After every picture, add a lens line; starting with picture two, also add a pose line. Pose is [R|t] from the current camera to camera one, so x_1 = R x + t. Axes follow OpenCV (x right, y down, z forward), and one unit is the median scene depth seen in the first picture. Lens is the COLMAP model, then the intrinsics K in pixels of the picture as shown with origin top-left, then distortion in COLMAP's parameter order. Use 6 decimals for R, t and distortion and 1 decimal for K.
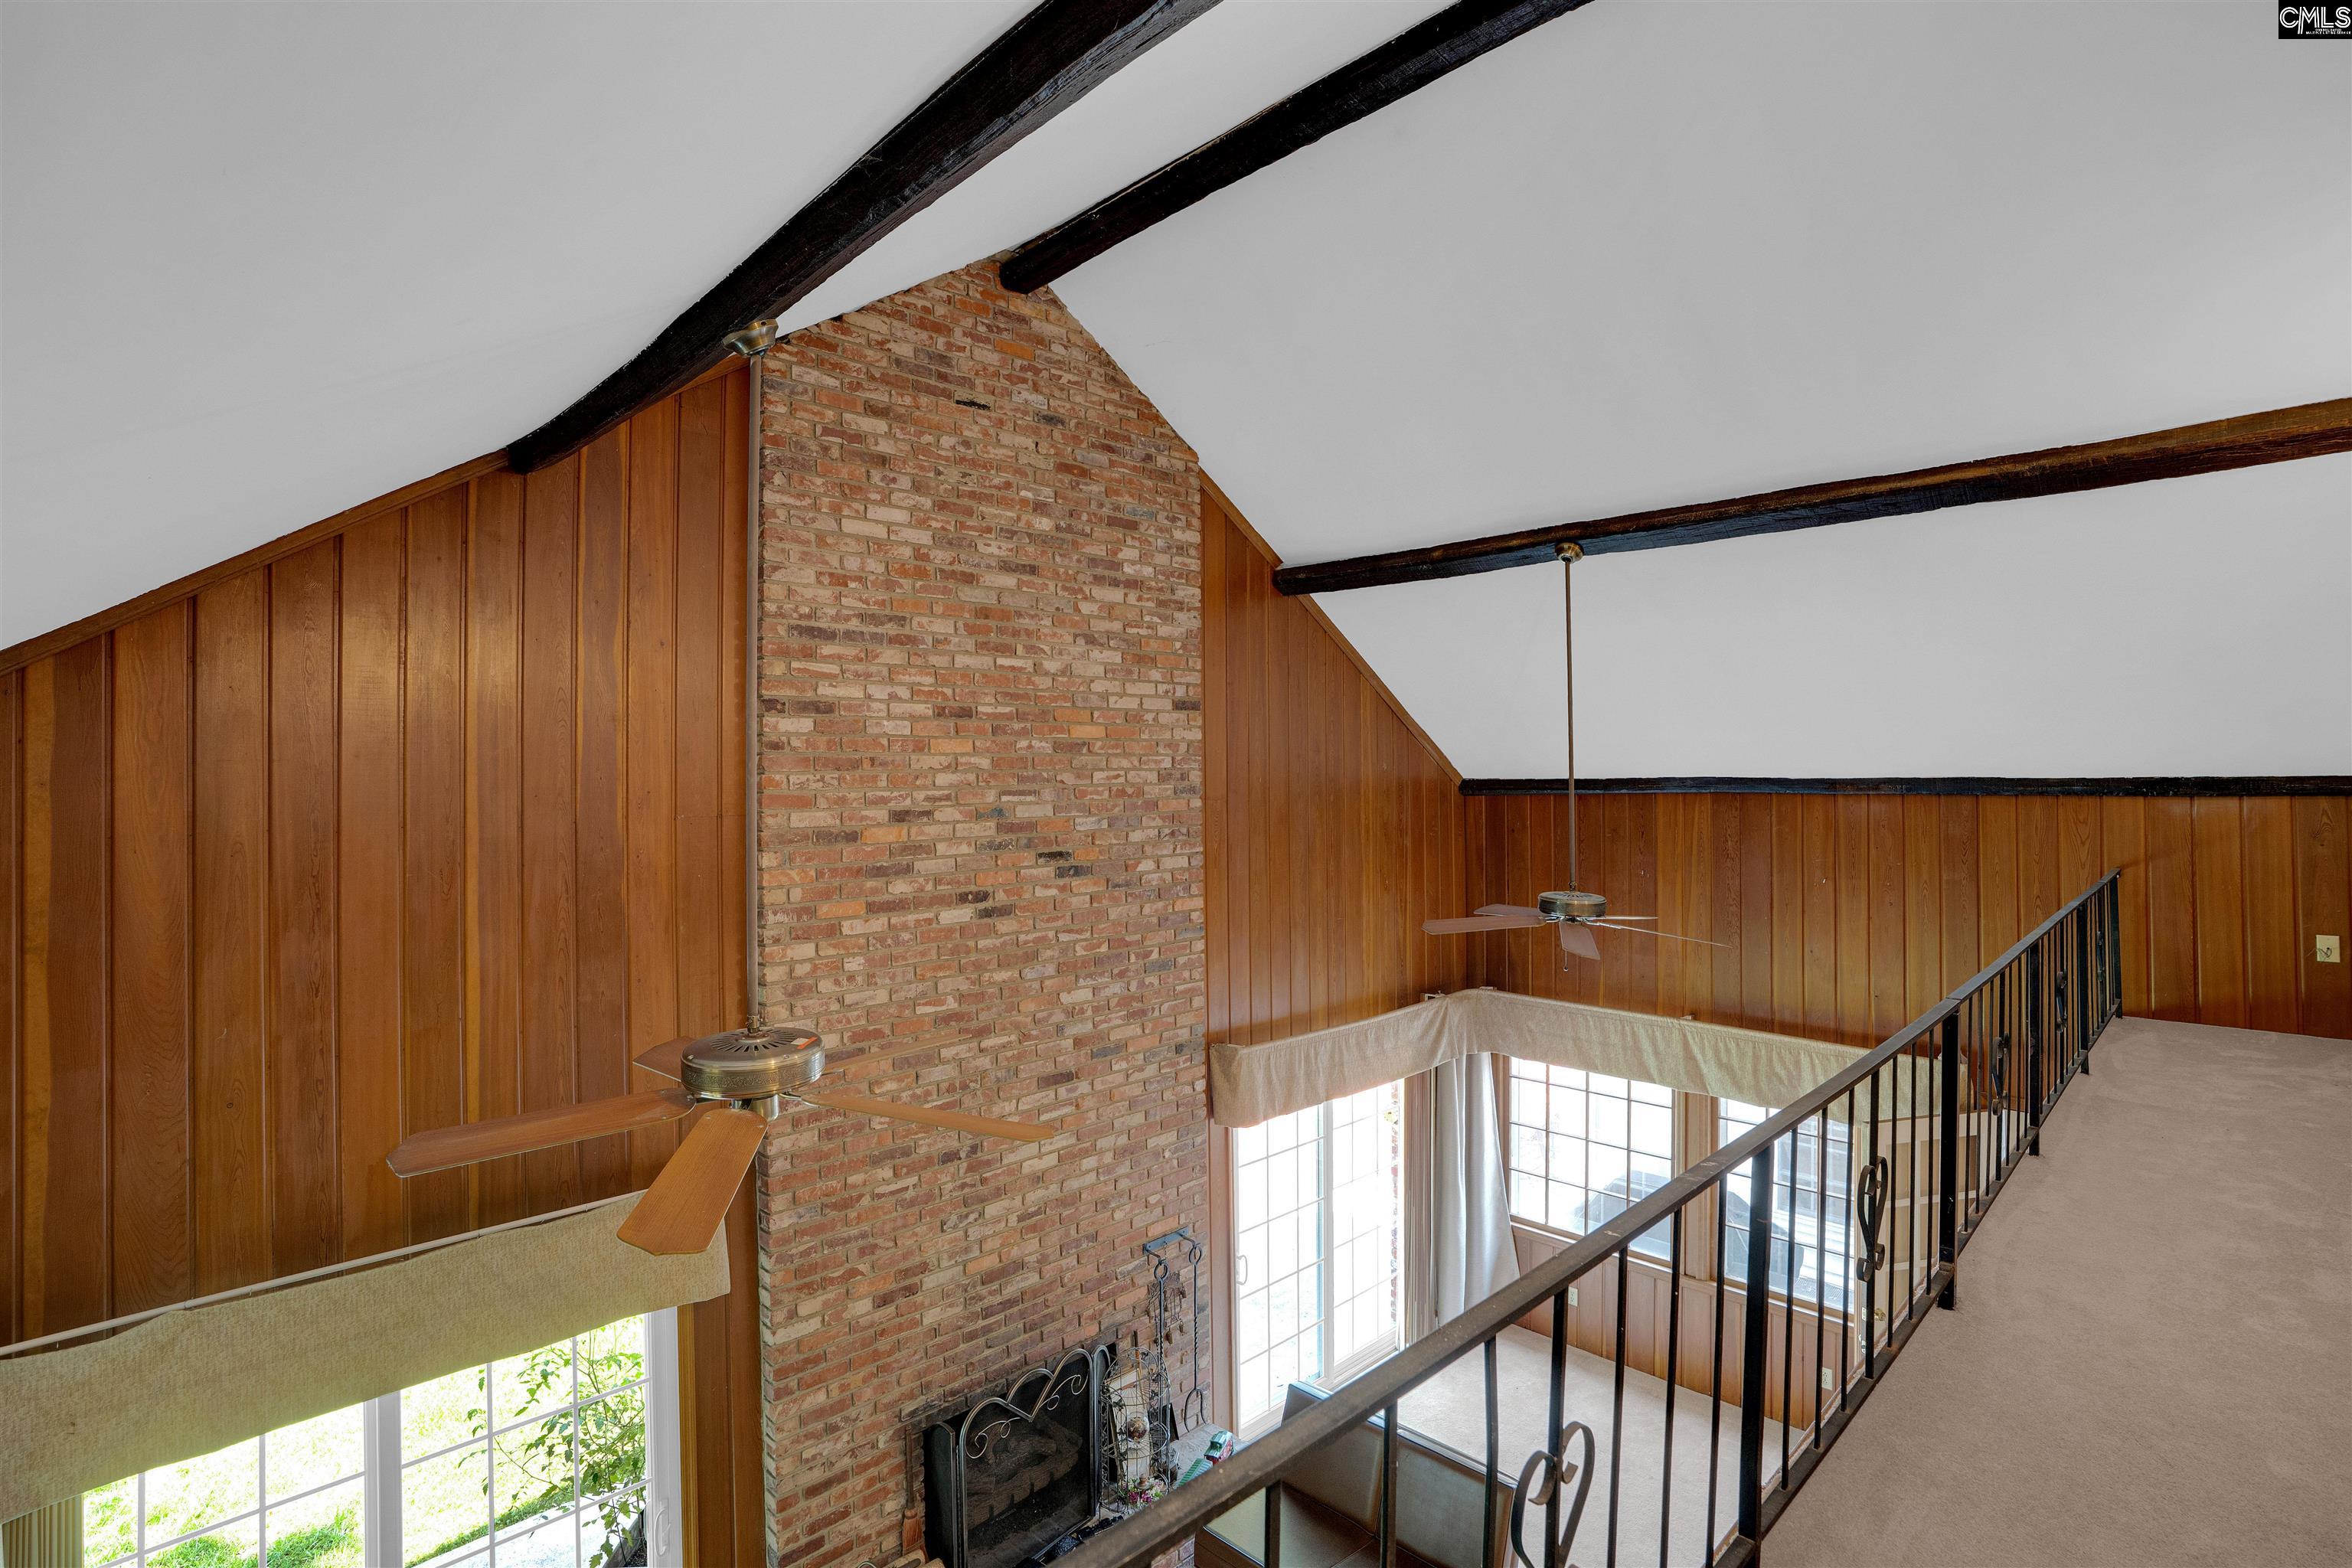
lens RADIAL K [[1124.3, 0, 1196.5], [0, 1124.3, 751.2], [0, 0, 1]] dist [-0.062667, 0.020843]
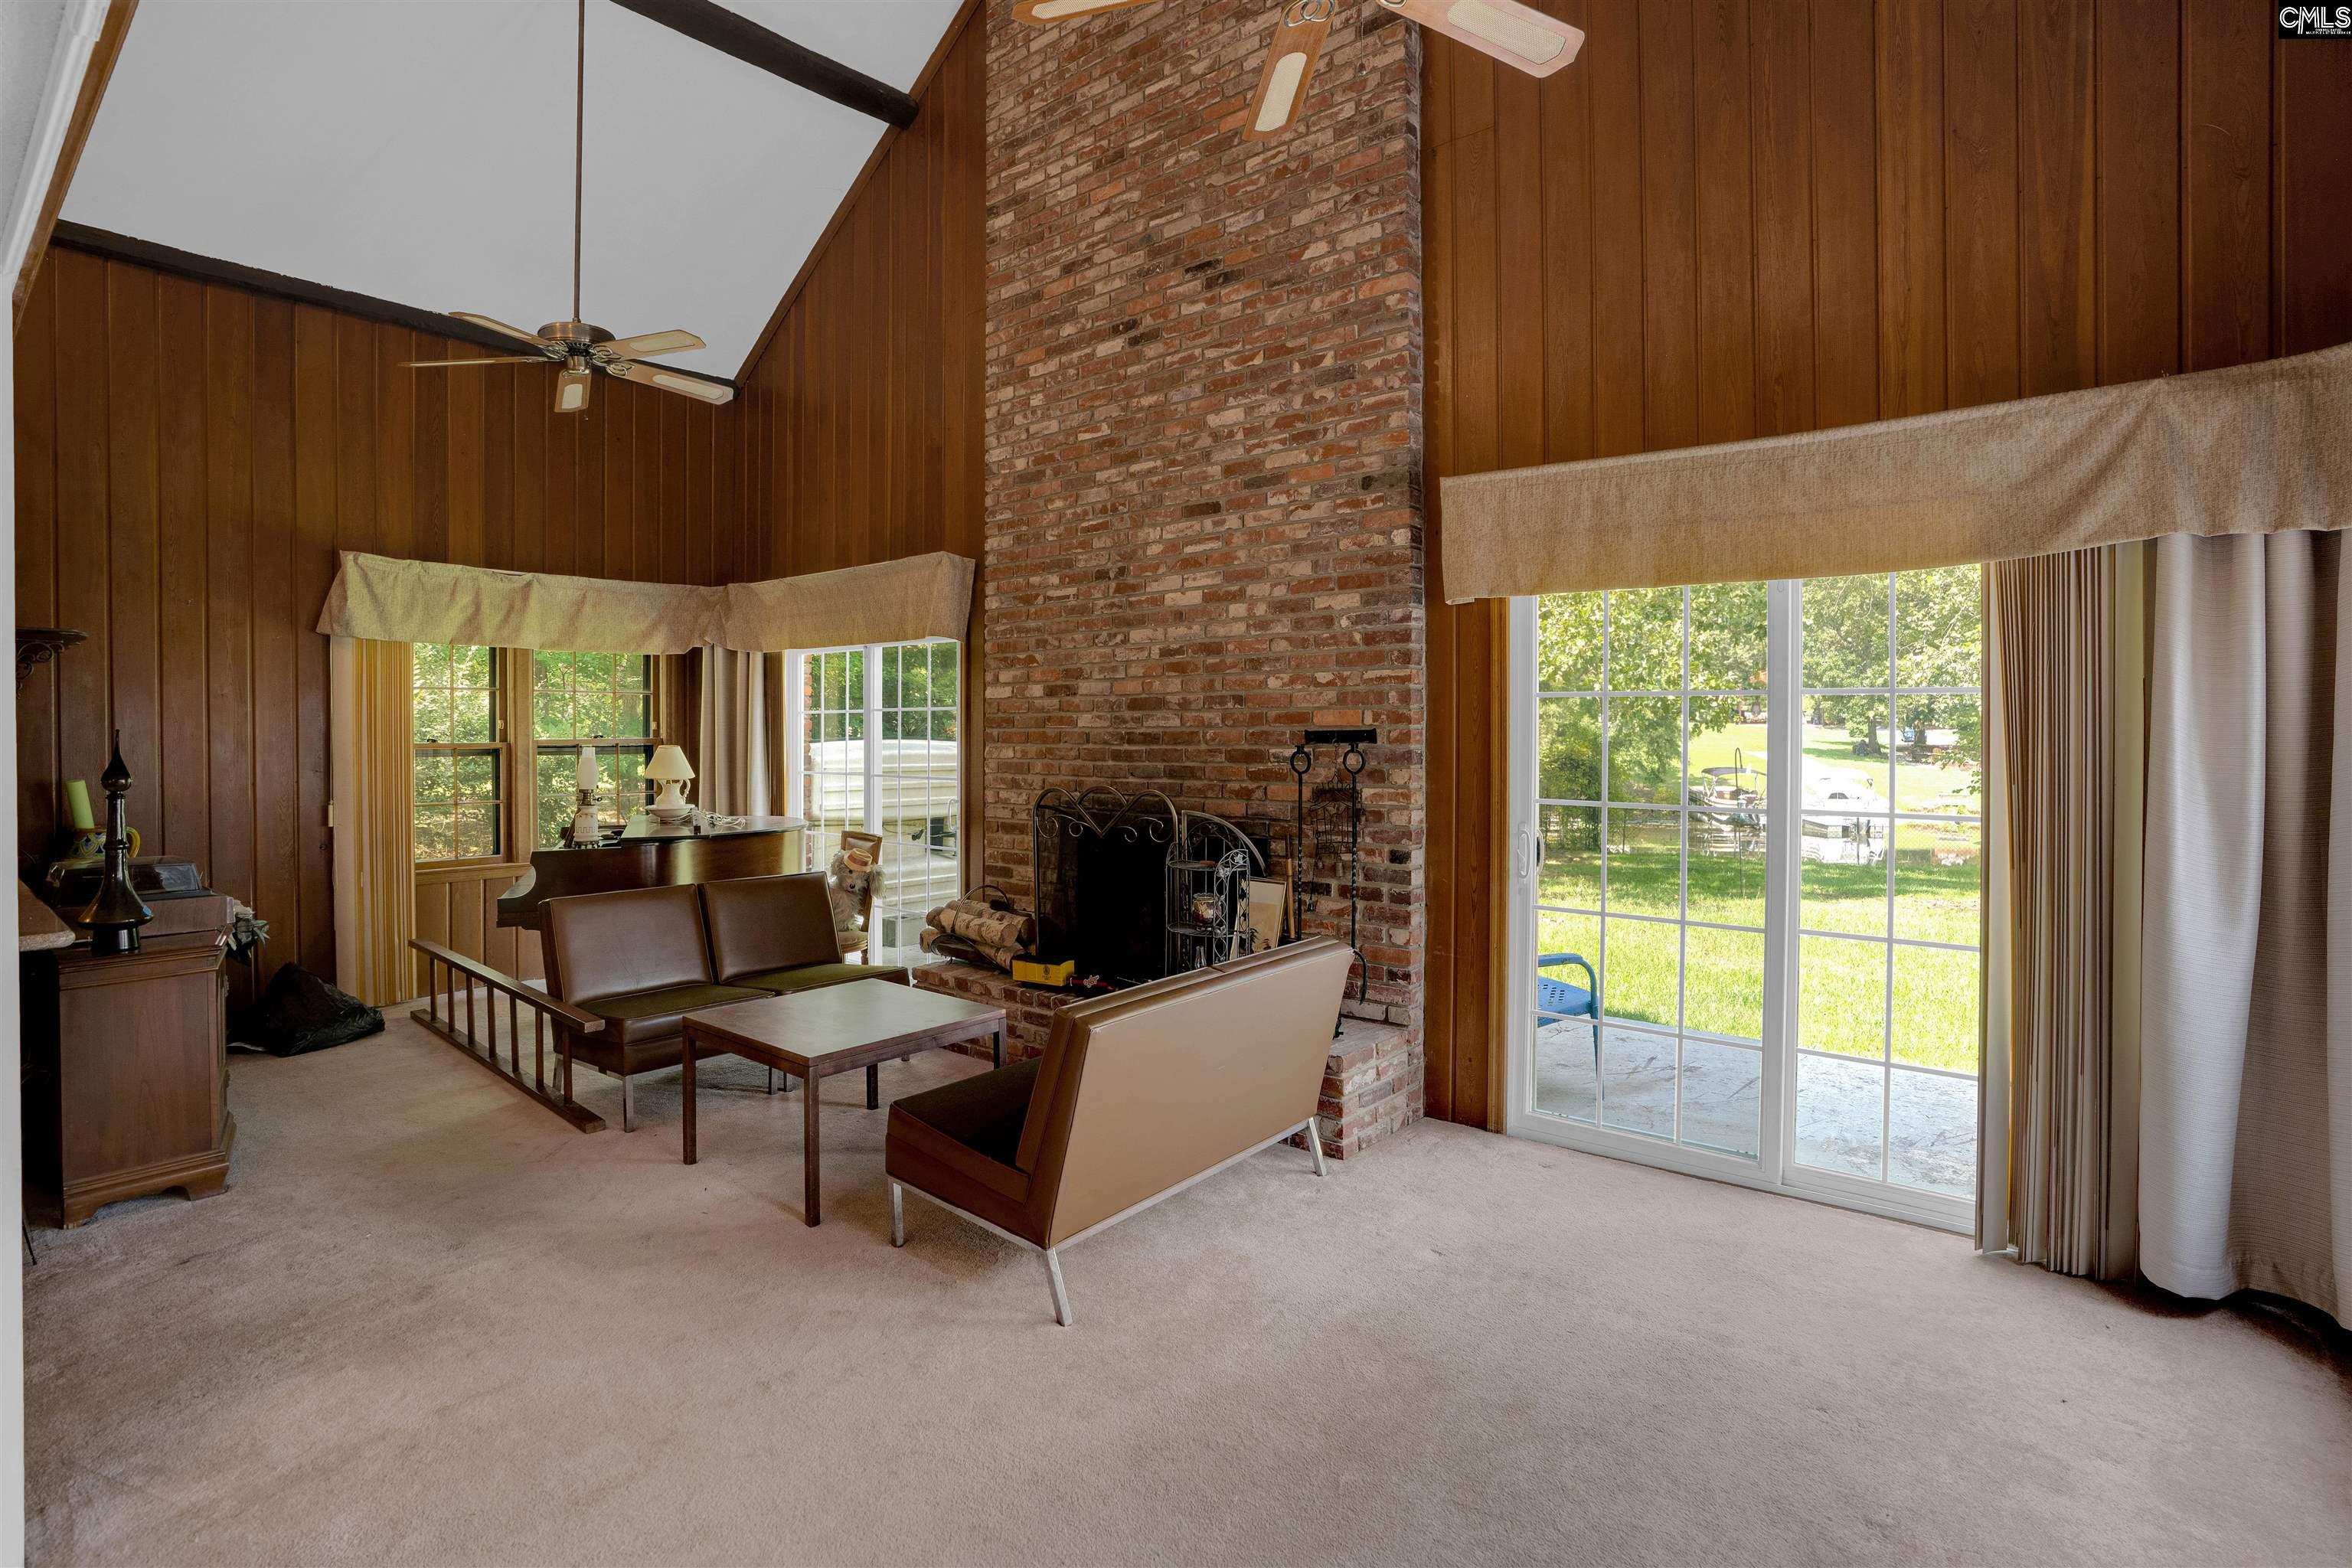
lens RADIAL K [[1124.3, 0, 1149.4], [0, 1124.3, 710.8], [0, 0, 1]] dist [-0.062667, 0.020843]
pose [[0.089764, -0.002080, -0.995961, 0.818503], [0.019389, 0.999812, -0.000341, 0.481144], [0.995774, -0.019280, 0.089787, 0.921378]]
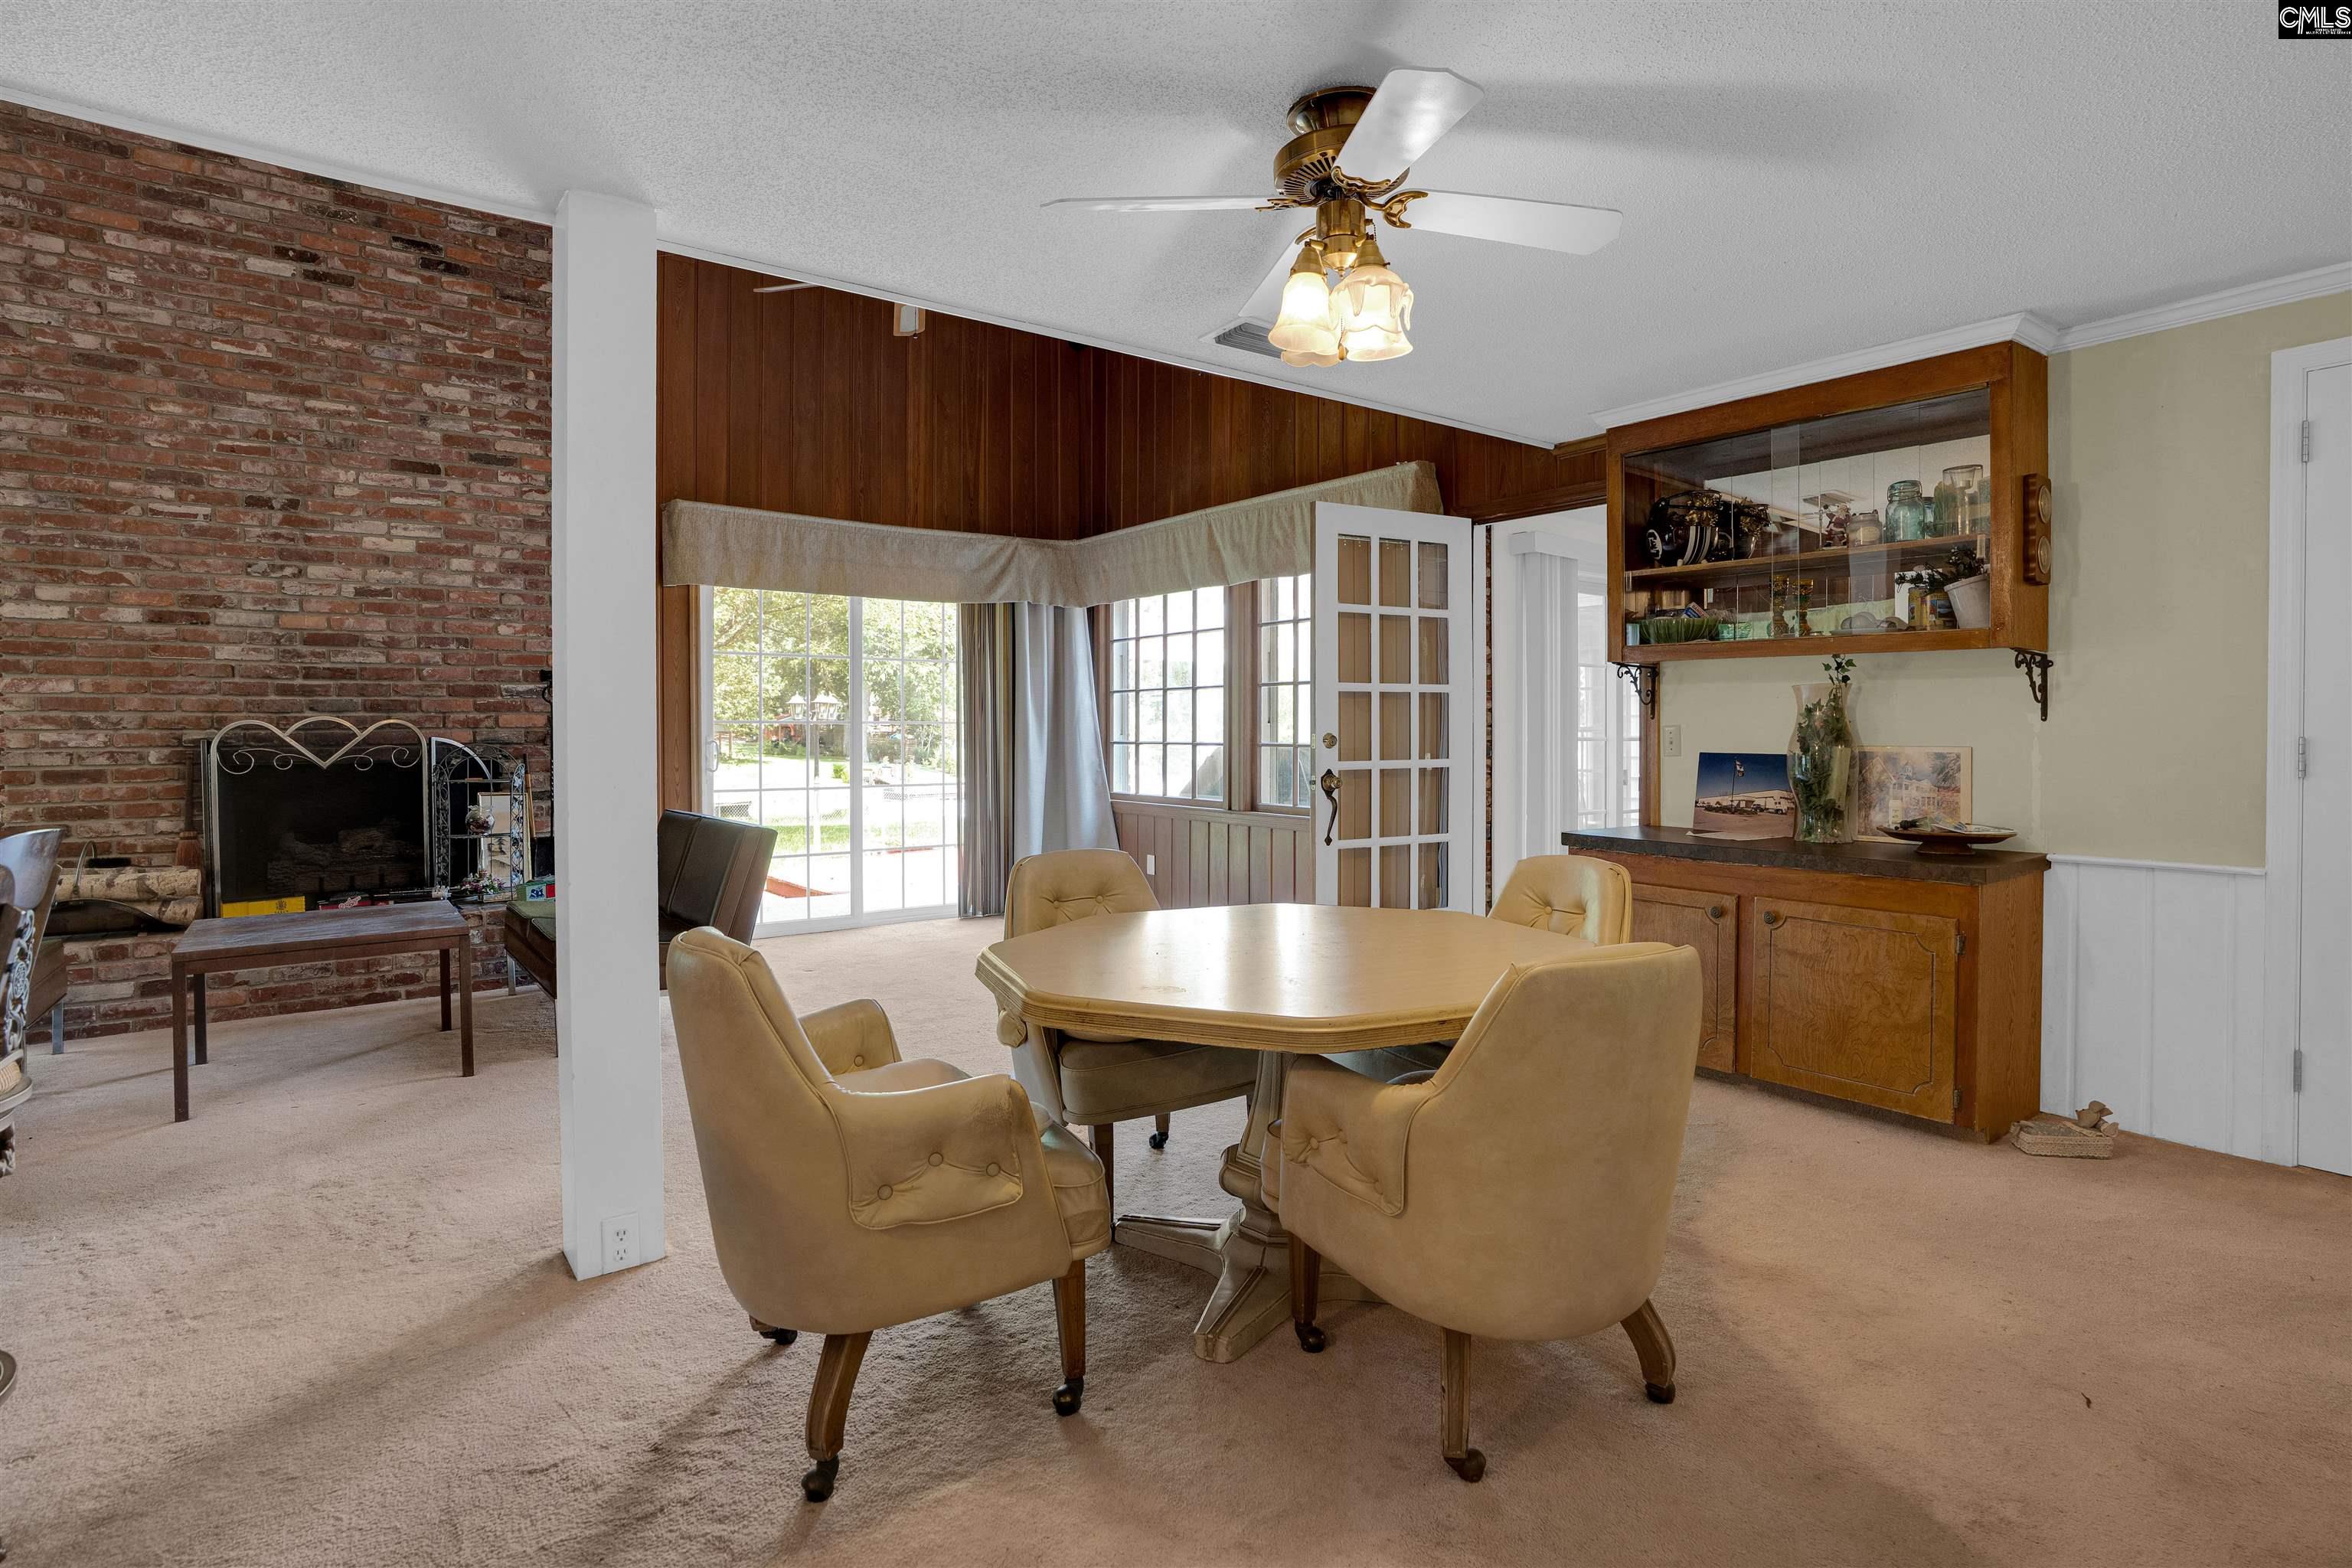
lens RADIAL K [[1153.3, 0, 1206.1], [0, 1153.3, 747.0], [0, 0, 1]] dist [-0.052411, 0.022559]
pose [[0.990691, 0.006184, -0.135990, 0.750364], [-0.002350, 0.999596, 0.028336, 0.541191], [0.136111, -0.027753, 0.990305, 0.099249]]
